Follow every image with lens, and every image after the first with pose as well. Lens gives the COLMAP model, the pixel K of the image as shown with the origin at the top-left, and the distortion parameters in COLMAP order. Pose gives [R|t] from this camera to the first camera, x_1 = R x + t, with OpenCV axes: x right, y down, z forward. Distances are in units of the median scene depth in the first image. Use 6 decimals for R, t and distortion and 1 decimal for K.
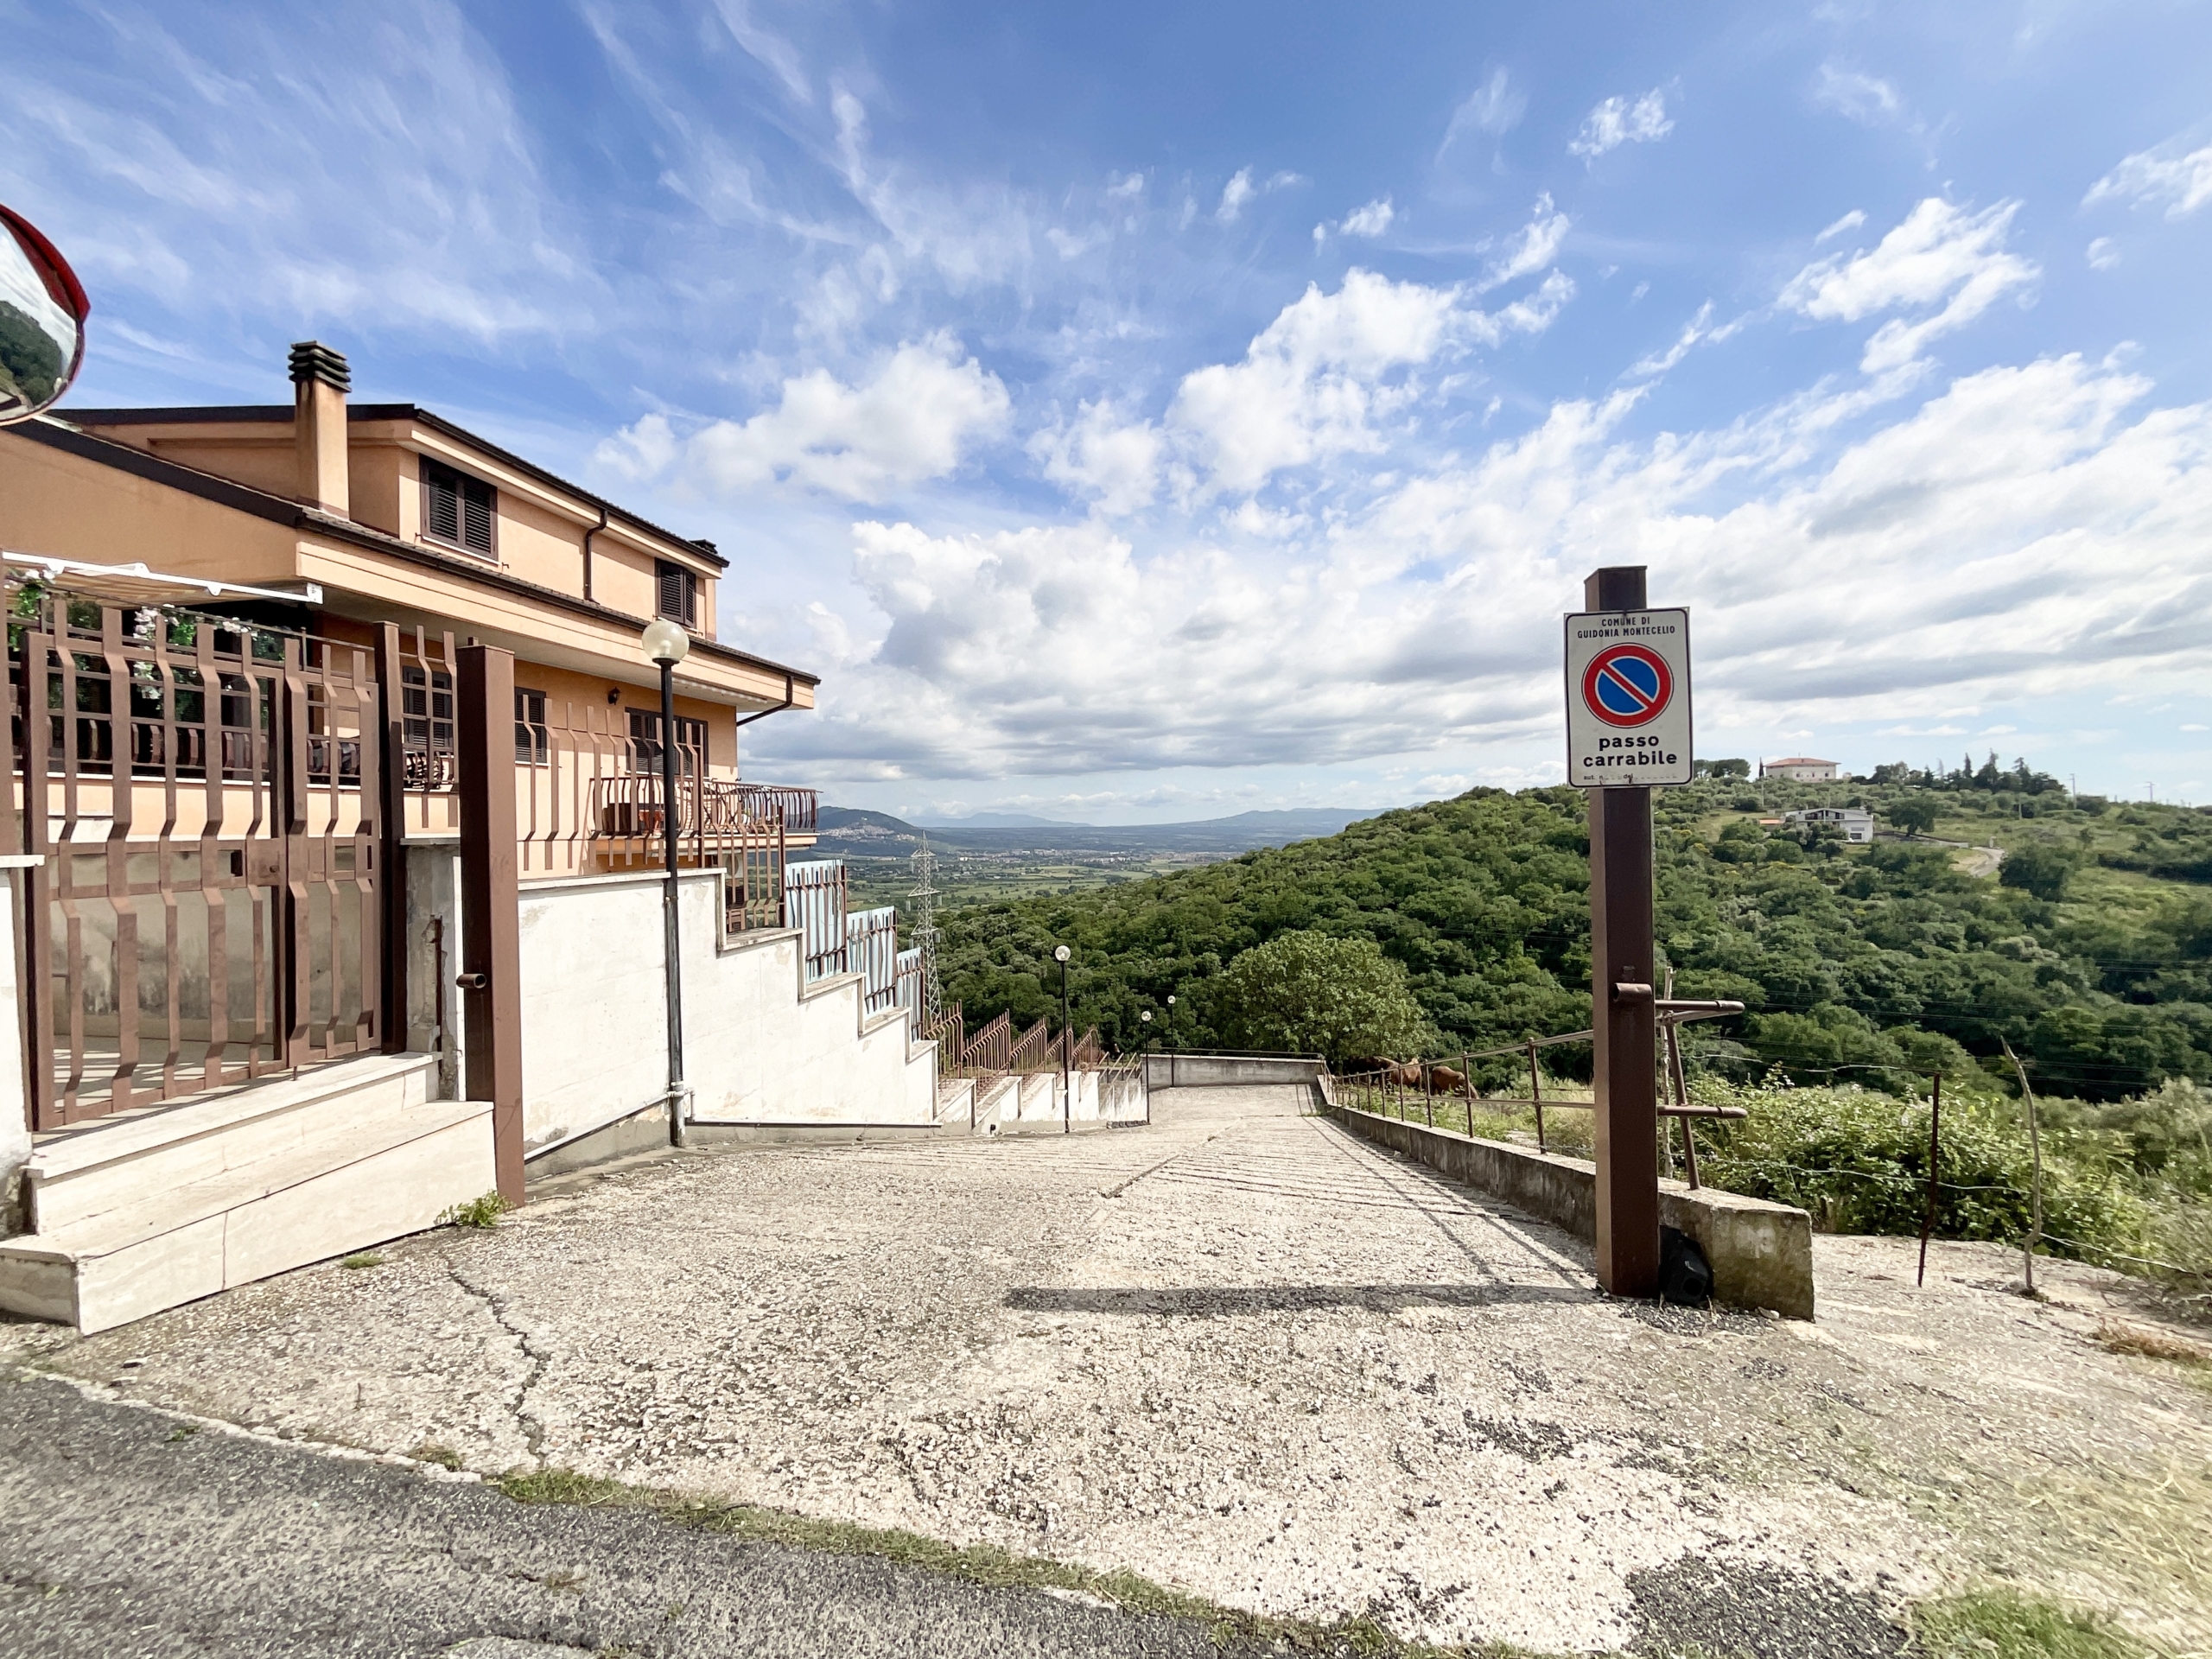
lens RADIAL K [[933.2, 0, 1130.0], [0, 933.2, 829.3], [0, 0, 1]] dist [0.008337, 0.000253]
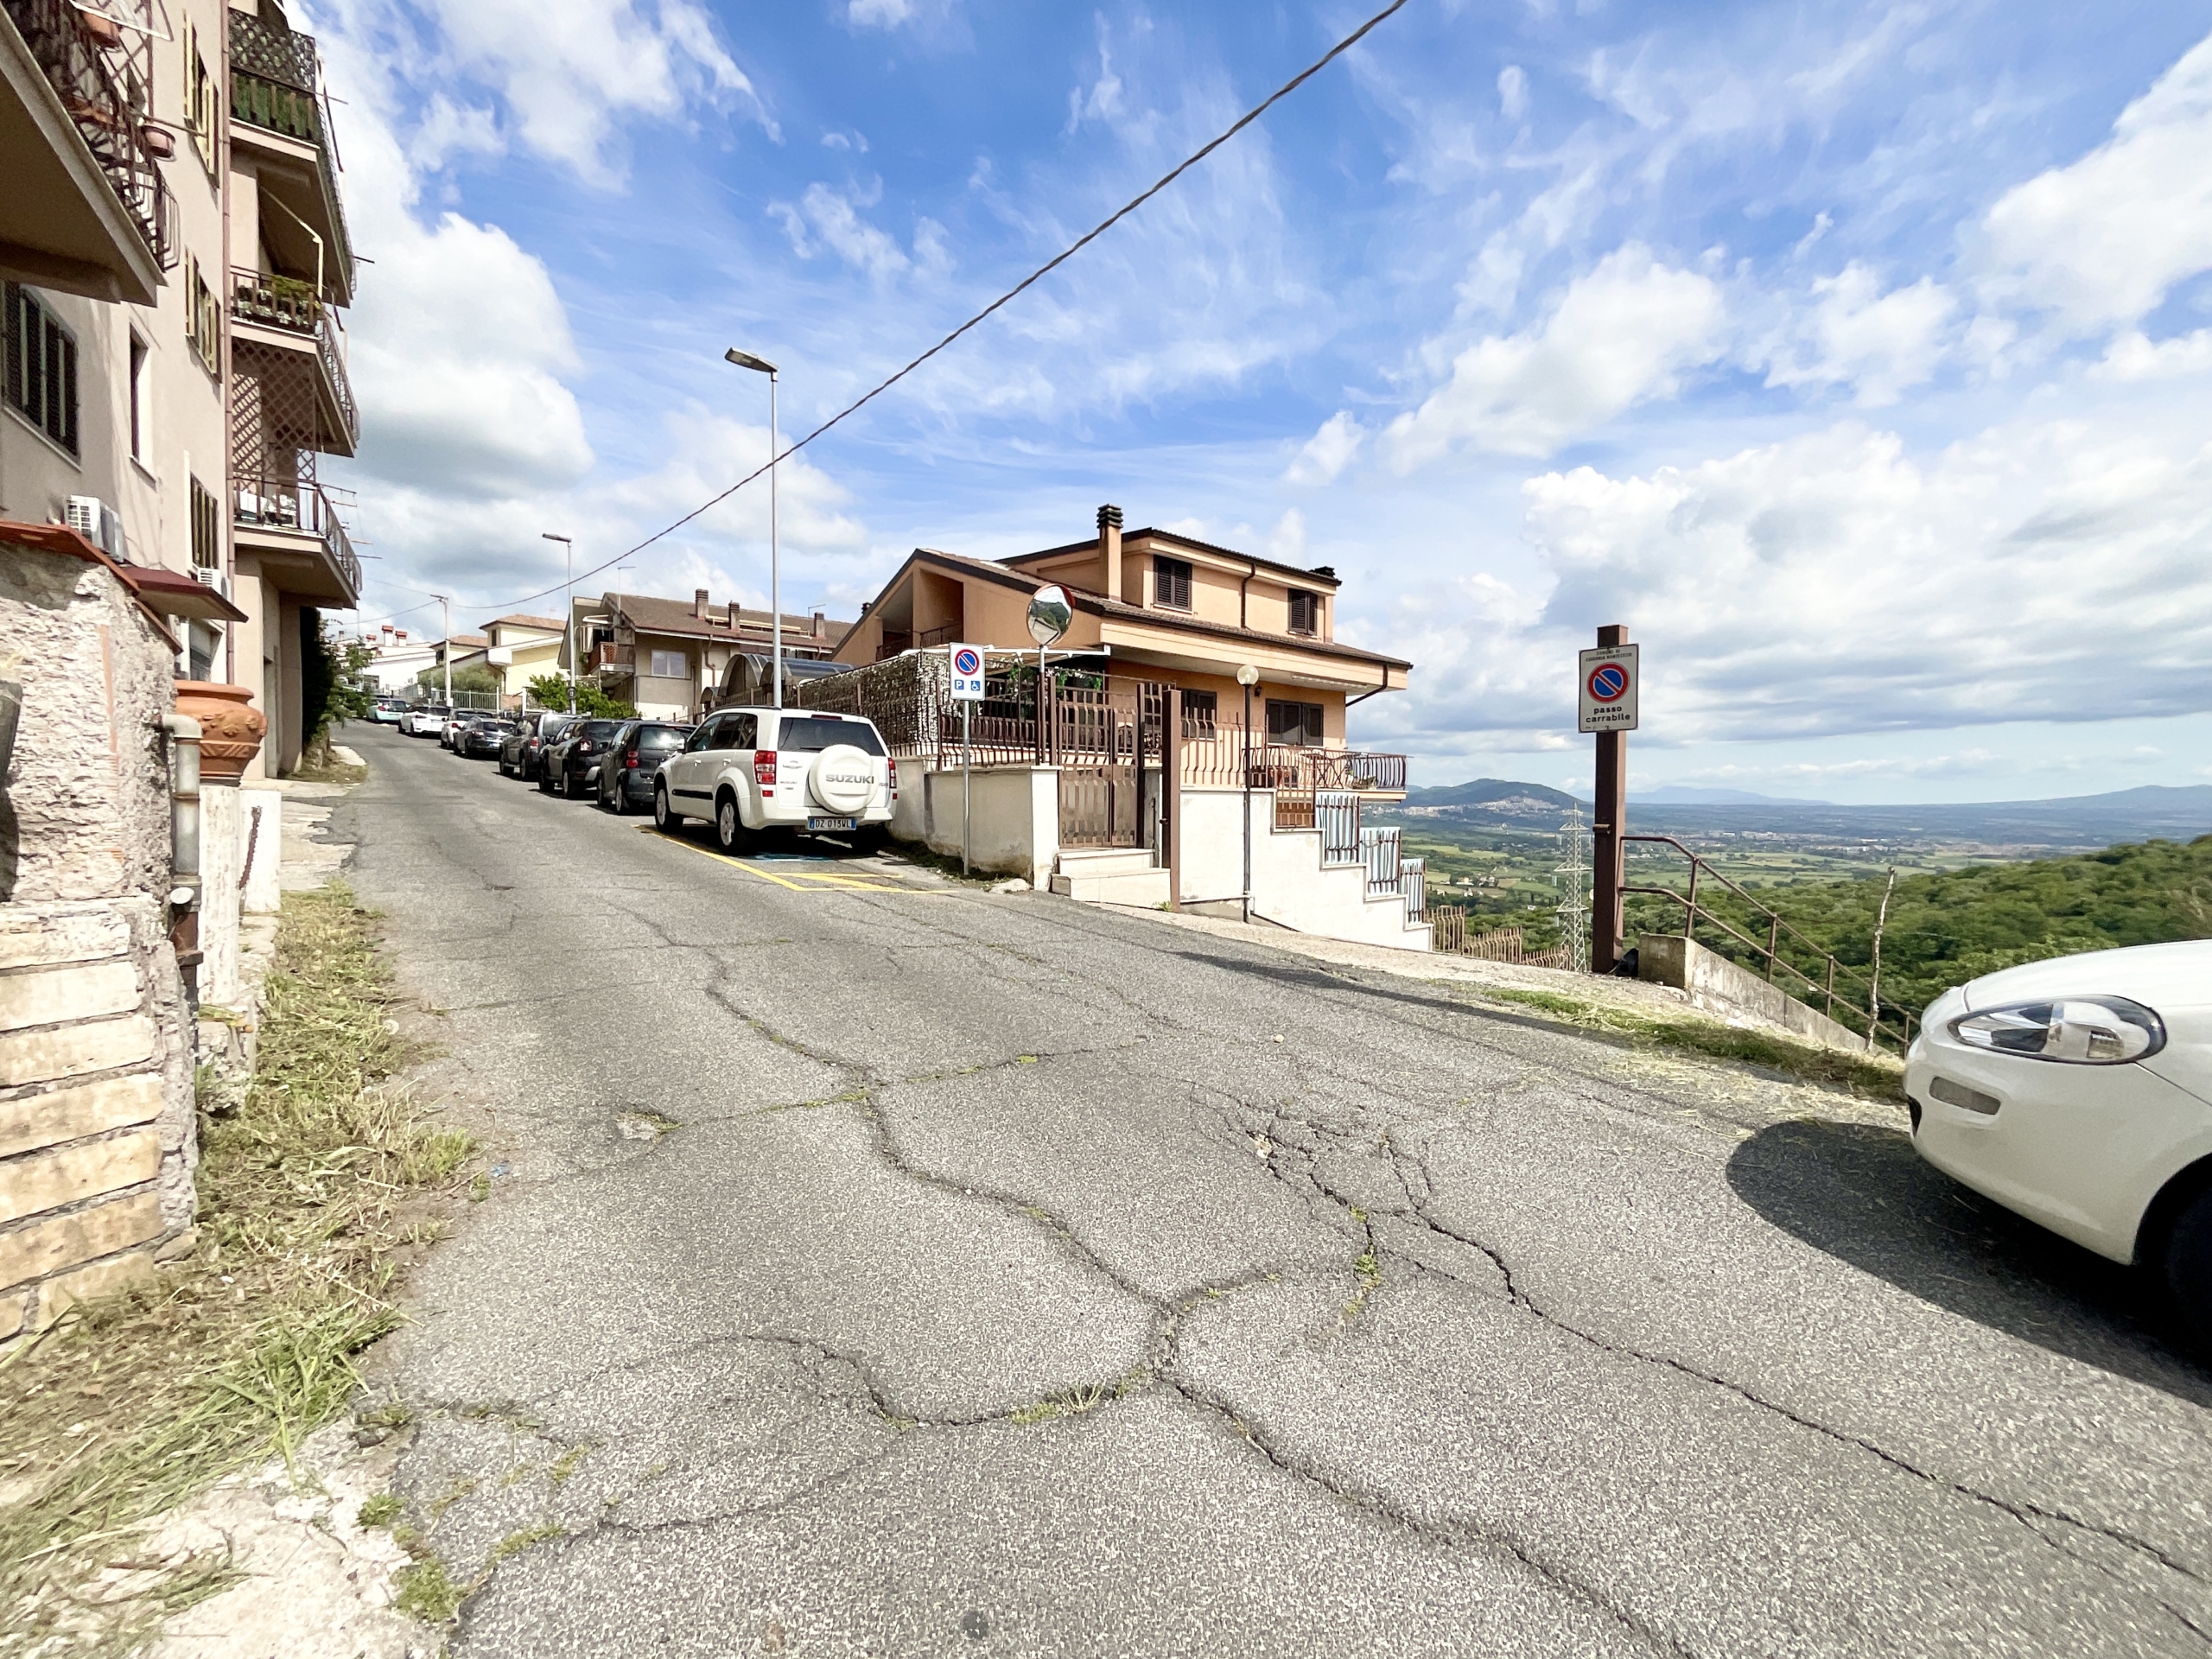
lens RADIAL K [[896.7, 0, 1109.5], [0, 896.7, 828.3], [0, 0, 1]] dist [-0.002329, -0.000110]
pose [[0.769238, 0.036934, -0.637895, 0.289721], [-0.015931, 0.999126, 0.038638, 0.033848], [0.638764, -0.019559, 0.769154, -0.380967]]
